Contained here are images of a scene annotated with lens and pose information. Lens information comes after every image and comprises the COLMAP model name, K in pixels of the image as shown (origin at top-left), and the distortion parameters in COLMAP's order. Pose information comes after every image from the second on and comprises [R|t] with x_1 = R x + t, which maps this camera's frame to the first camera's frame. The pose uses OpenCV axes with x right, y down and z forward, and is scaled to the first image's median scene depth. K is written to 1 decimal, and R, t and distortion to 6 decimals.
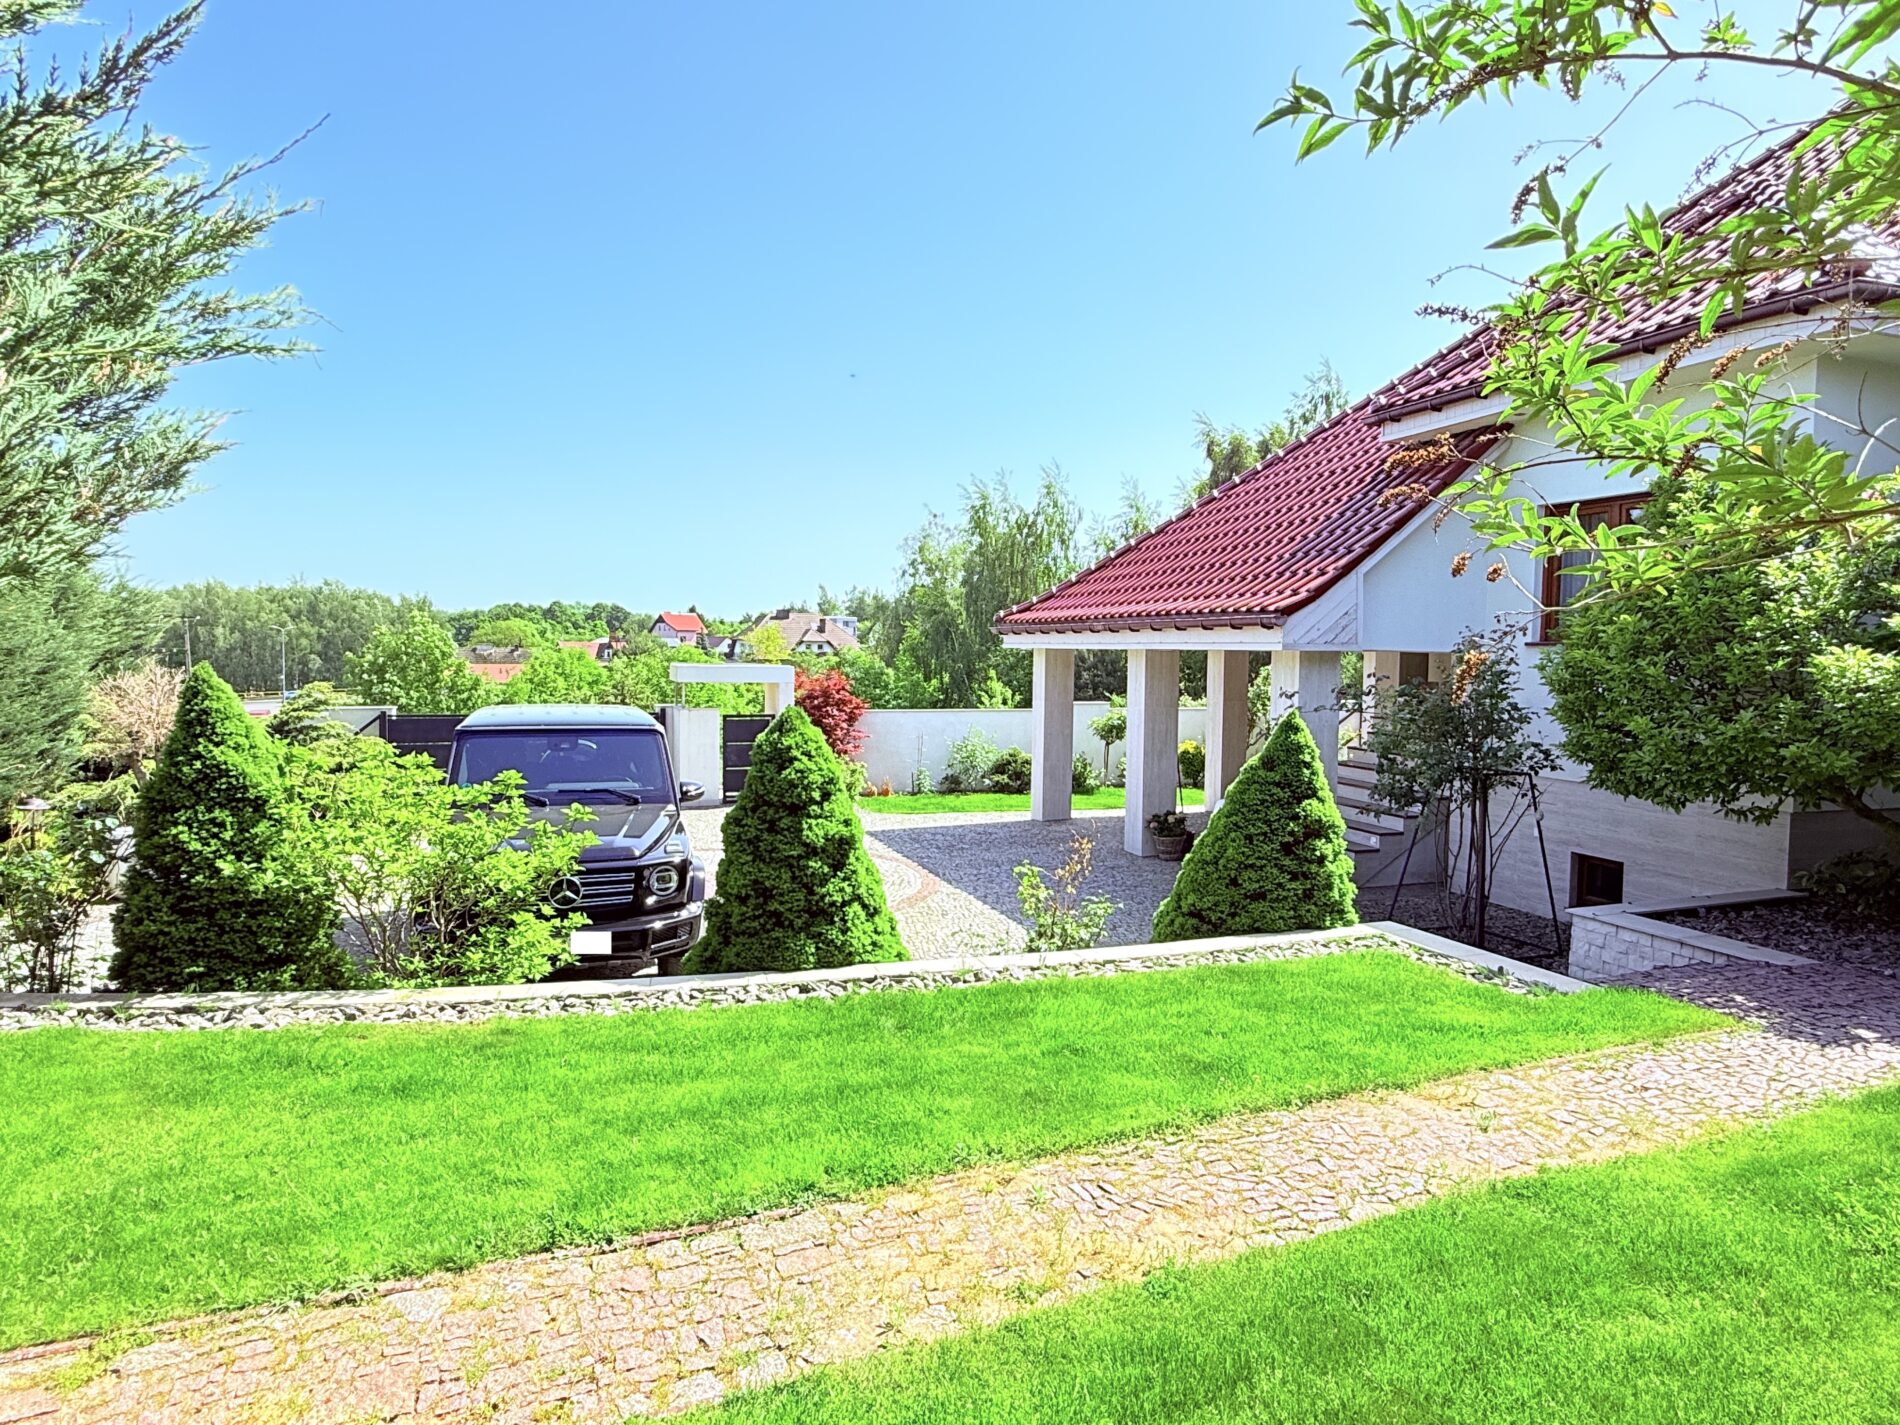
lens RADIAL K [[1113.1, 0, 952.3], [0, 1113.1, 717.4], [0, 0, 1]] dist [-0.000124, -0.003339]
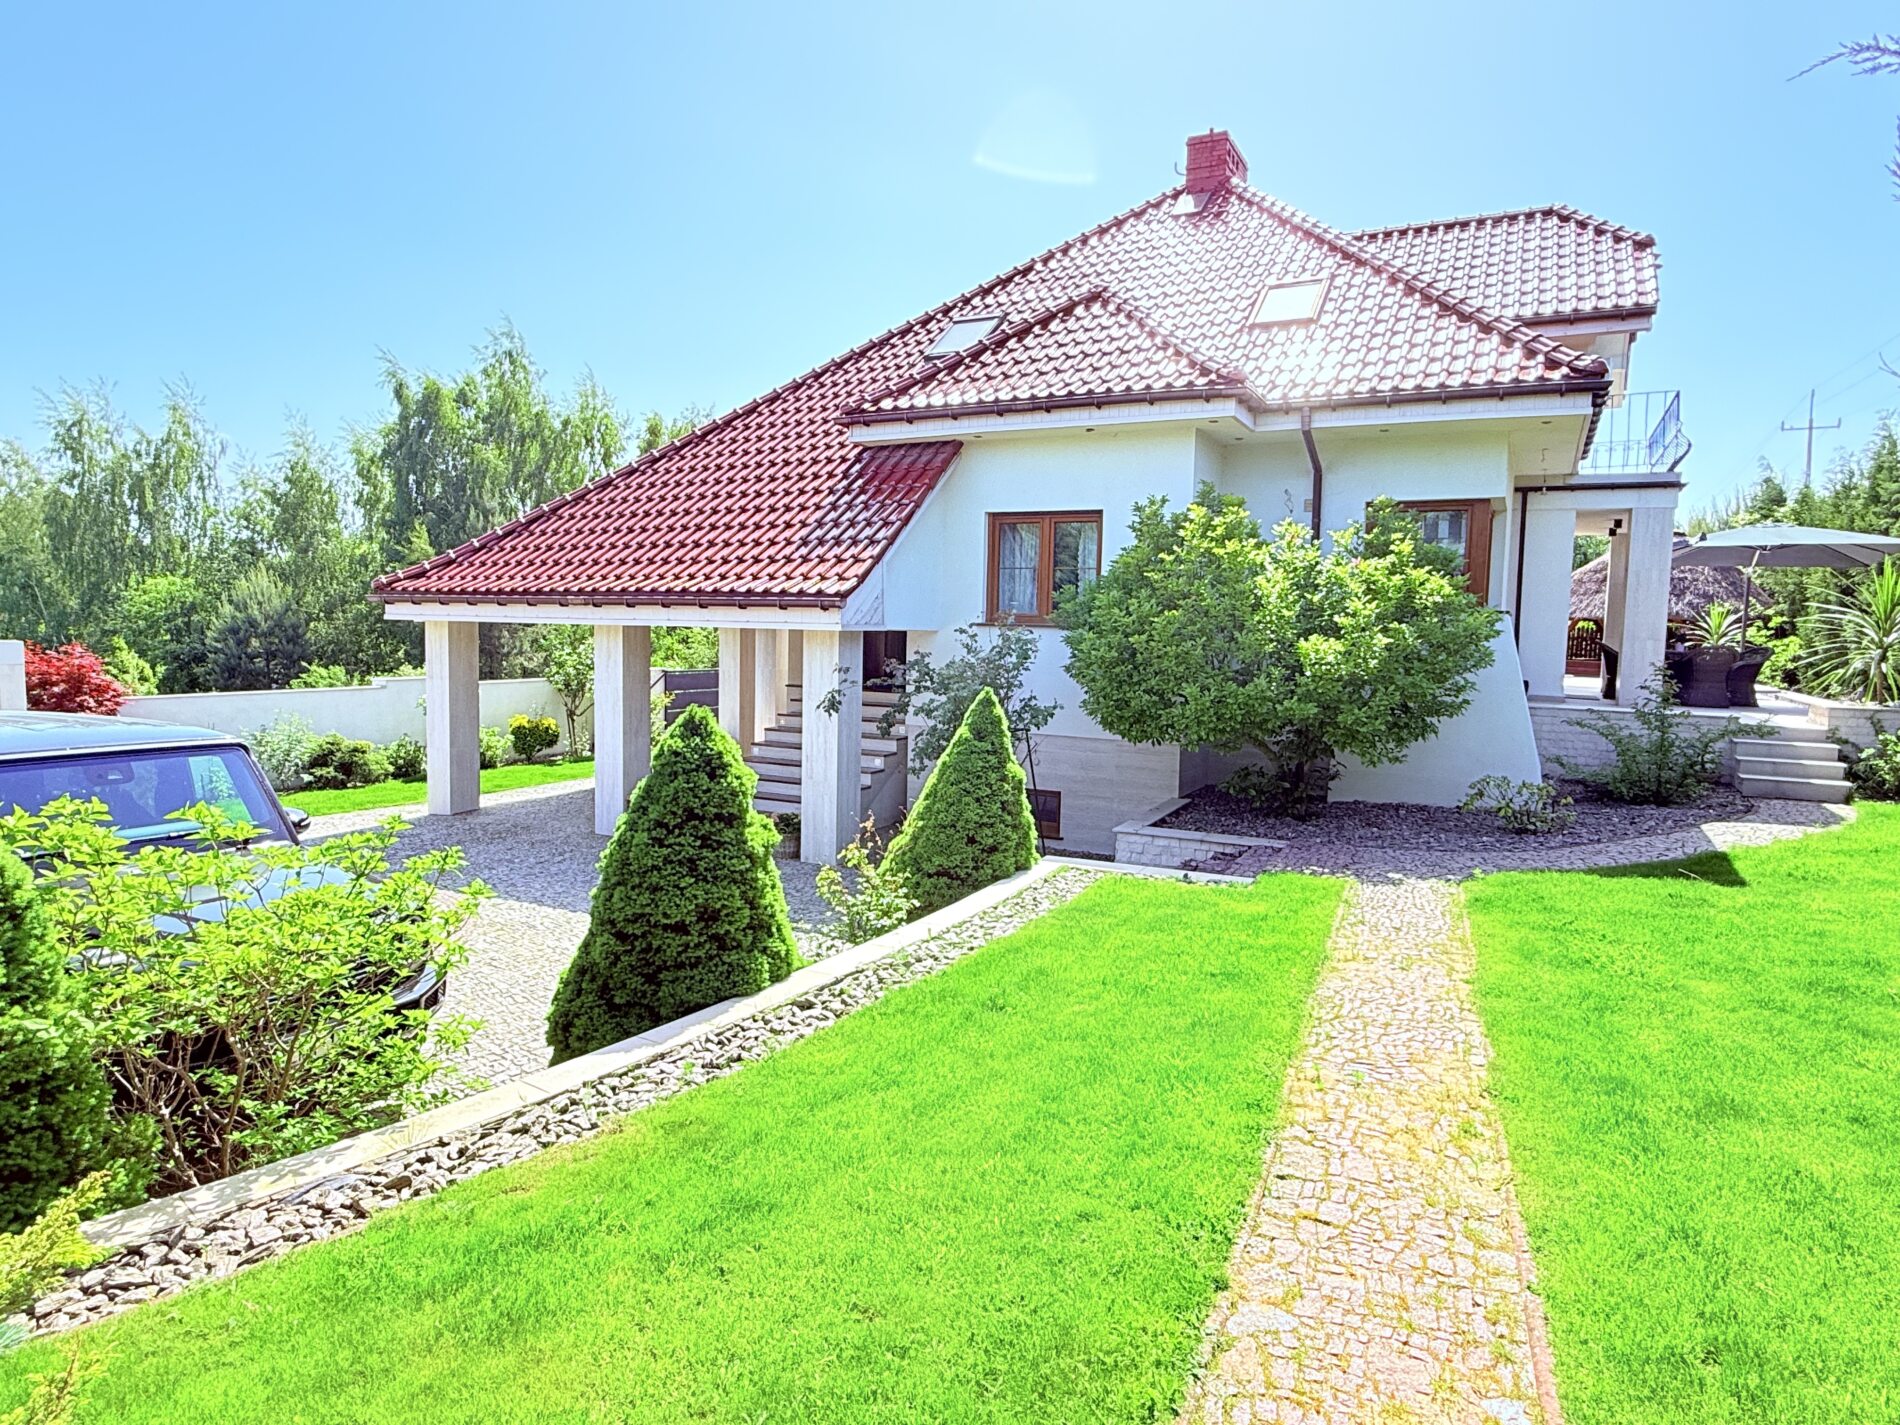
lens RADIAL K [[1113.1, 0, 952.3], [0, 1113.1, 717.4], [0, 0, 1]] dist [-0.000124, -0.003339]
pose [[0.728062, -0.055802, 0.683236, -0.536994], [0.031729, 0.998356, 0.047729, -0.033561], [-0.684777, -0.013071, 0.728636, 0.179671]]
